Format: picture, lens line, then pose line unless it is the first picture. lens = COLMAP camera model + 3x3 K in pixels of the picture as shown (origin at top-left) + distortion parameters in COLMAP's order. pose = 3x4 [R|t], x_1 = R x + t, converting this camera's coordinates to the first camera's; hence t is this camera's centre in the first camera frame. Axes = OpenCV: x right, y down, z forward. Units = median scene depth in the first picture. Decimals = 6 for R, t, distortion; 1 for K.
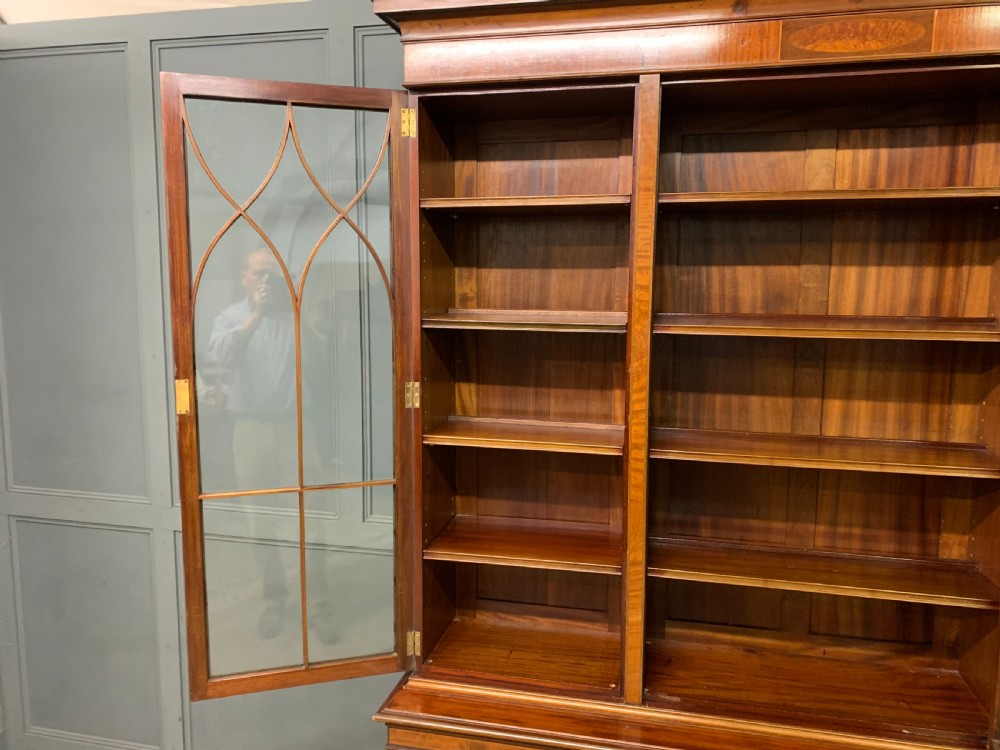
lens RADIAL K [[764.1, 0, 503.6], [0, 764.1, 376.9], [0, 0, 1]] dist [0.041511, -0.036909]
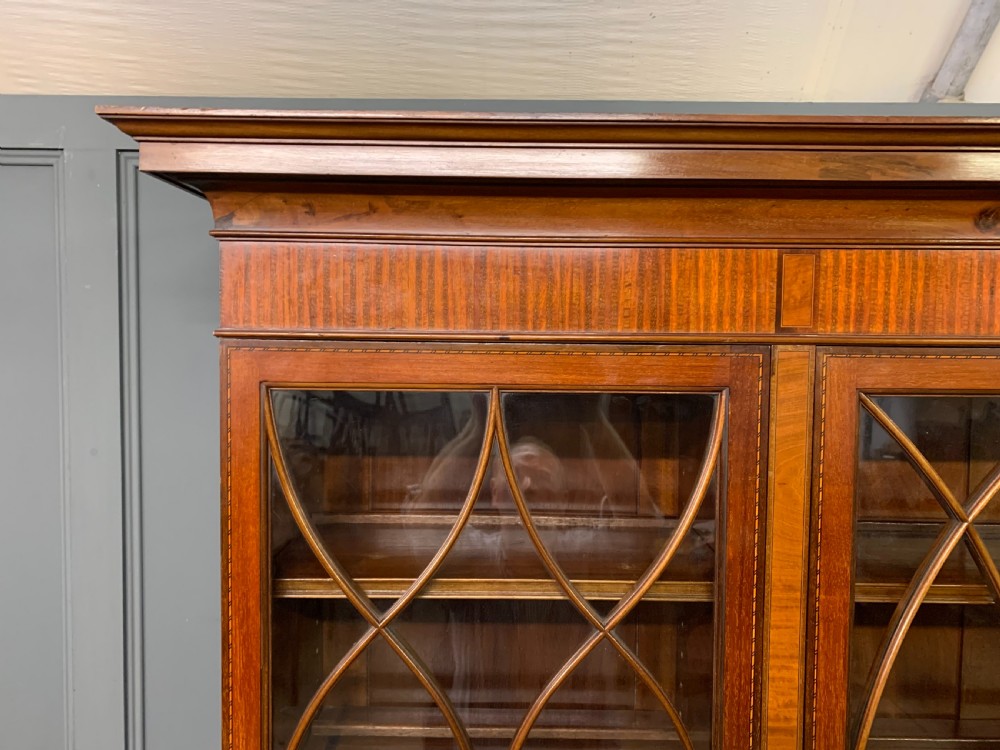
lens RADIAL K [[764.1, 0, 518.7], [0, 764.1, 375.2], [0, 0, 1]] dist [0.041511, -0.036909]
pose [[0.973132, -0.007185, 0.230136, -0.064480], [0.024259, 0.997149, -0.071446, -0.310568], [-0.228966, 0.075110, 0.970532, 0.536993]]
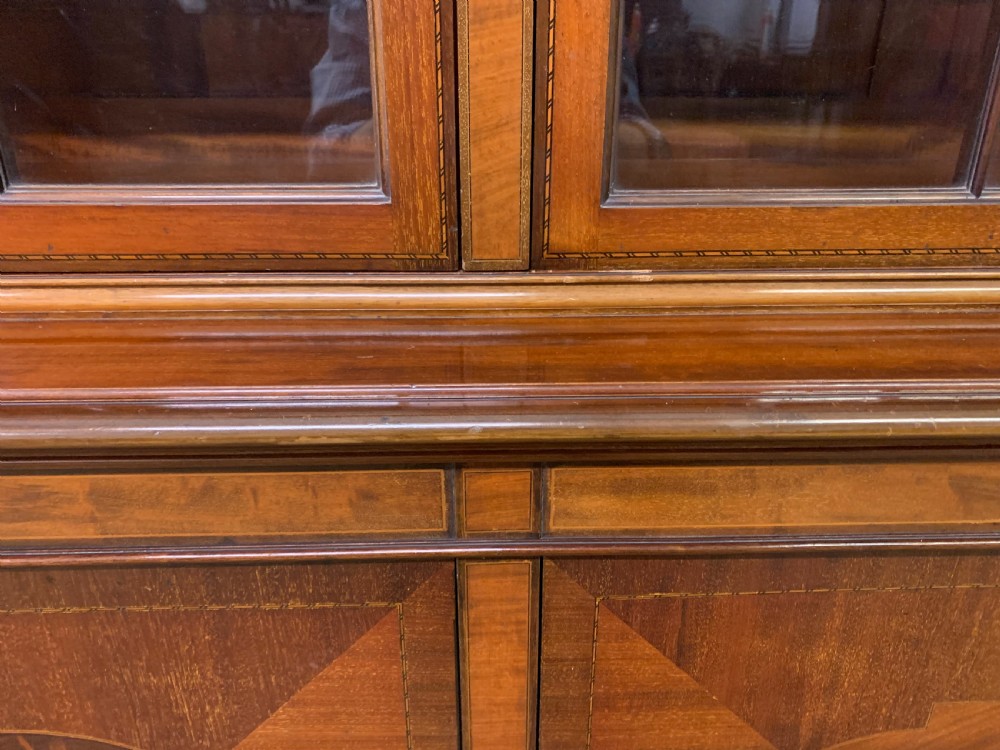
lens RADIAL K [[764.1, 0, 506.7], [0, 764.1, 377.2], [0, 0, 1]] dist [0.041511, -0.036909]
pose [[0.965937, -0.107626, 0.235333, 0.106077], [0.033524, 0.953789, 0.298601, 0.380892], [-0.256595, -0.280540, 0.924909, 0.747832]]
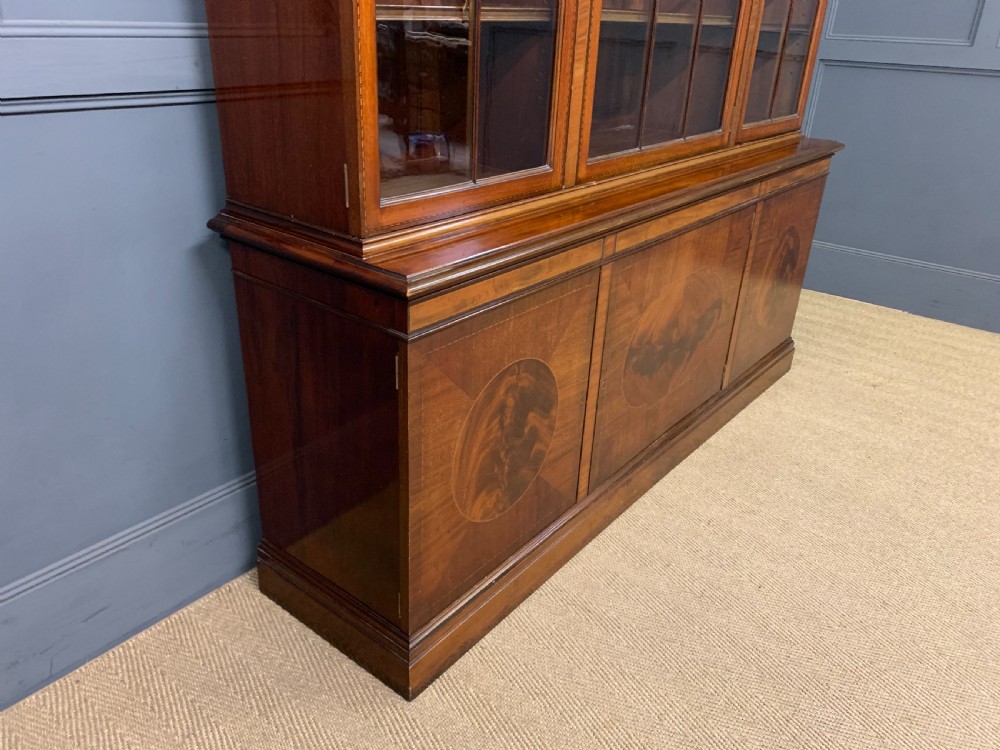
lens RADIAL K [[764.1, 0, 507.6], [0, 764.1, 380.2], [0, 0, 1]] dist [0.041511, -0.036909]
pose [[0.426131, -0.383880, 0.819175, -0.642496], [0.068101, 0.916548, 0.394085, 0.279388], [-0.902095, -0.112146, 0.416712, 0.679432]]
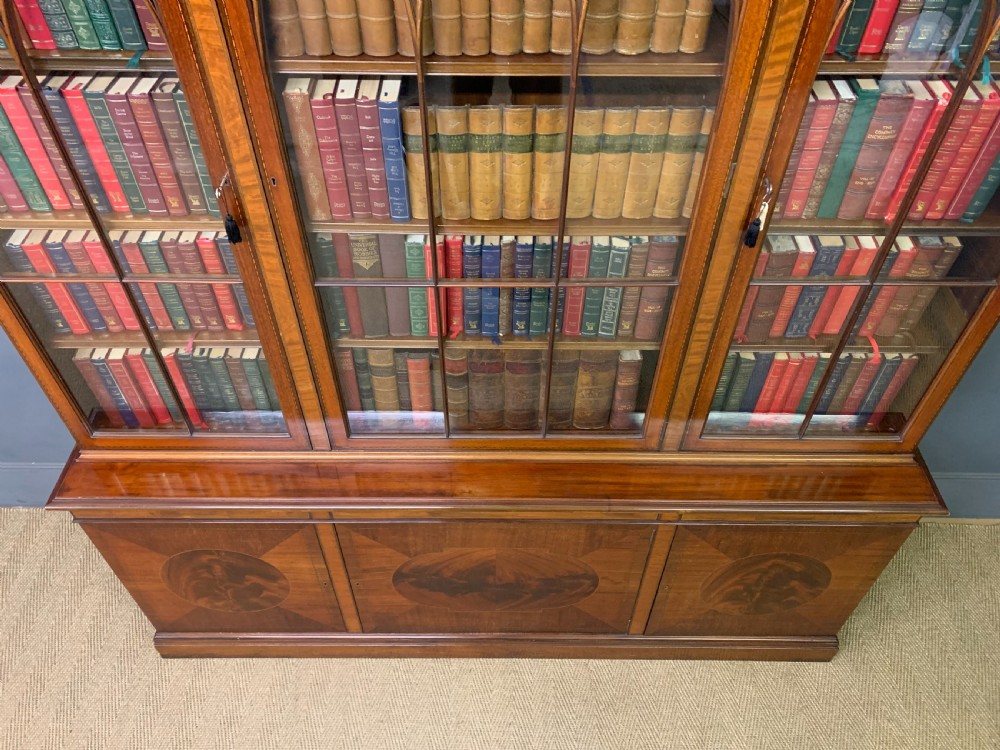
lens RADIAL K [[764.1, 0, 490.4], [0, 764.1, 381.5], [0, 0, 1]] dist [0.041511, -0.036909]
pose [[0.976031, -0.164224, 0.142805, 0.250939], [0.034679, 0.765159, 0.642906, -0.258785], [-0.214850, -0.622544, 0.752515, 0.276137]]
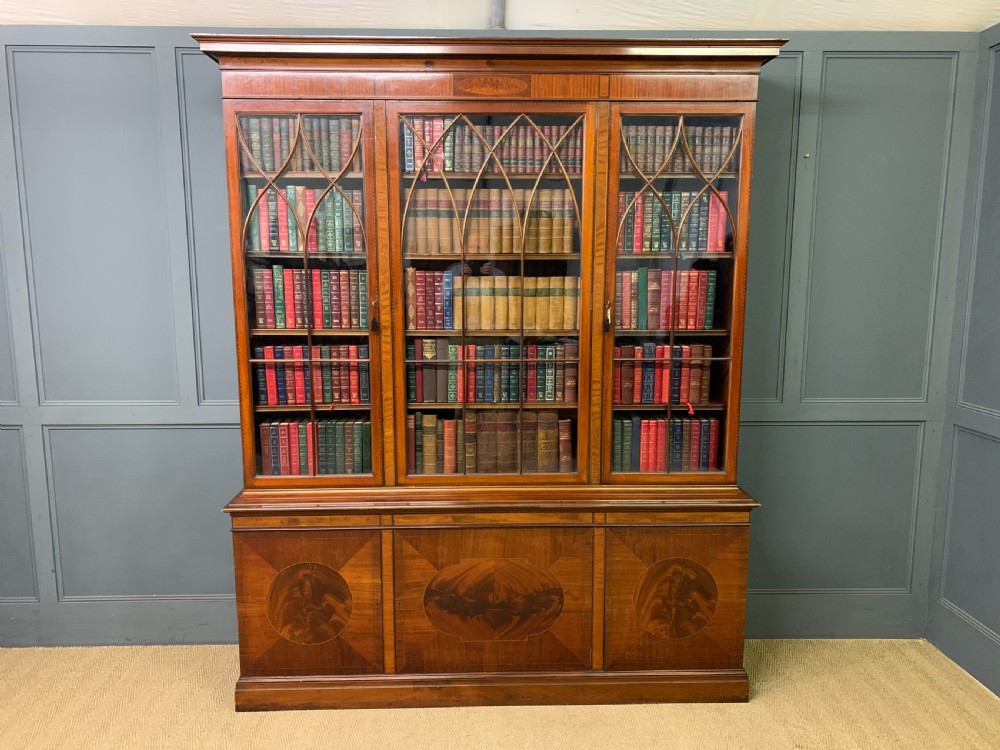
lens RADIAL K [[764.1, 0, 489.8], [0, 764.1, 383.4], [0, 0, 1]] dist [0.041511, -0.036909]
pose [[0.967999, -0.046399, 0.246626, -0.017000], [0.038248, 0.998555, 0.037743, 0.150776], [-0.248021, -0.027102, 0.968376, -0.622631]]
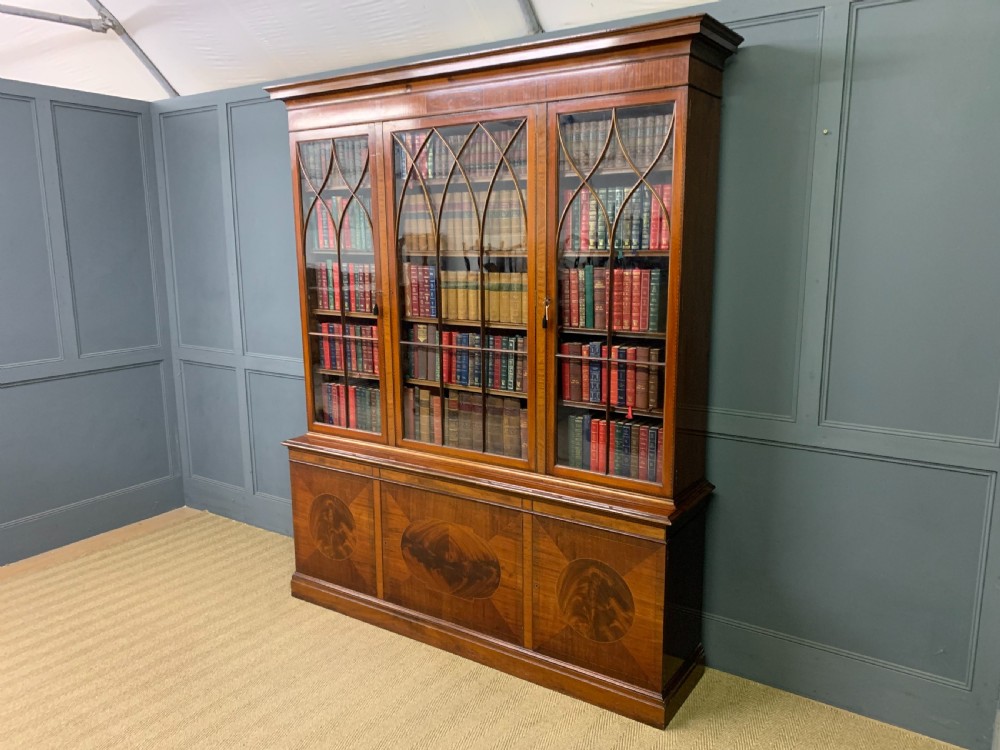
lens RADIAL K [[764.1, 0, 487.9], [0, 764.1, 385.8], [0, 0, 1]] dist [0.041511, -0.036909]
pose [[0.932747, 0.054170, -0.356439, 1.079115], [-0.030653, 0.996984, 0.071303, 0.124367], [0.359226, -0.055582, 0.931594, -0.714384]]
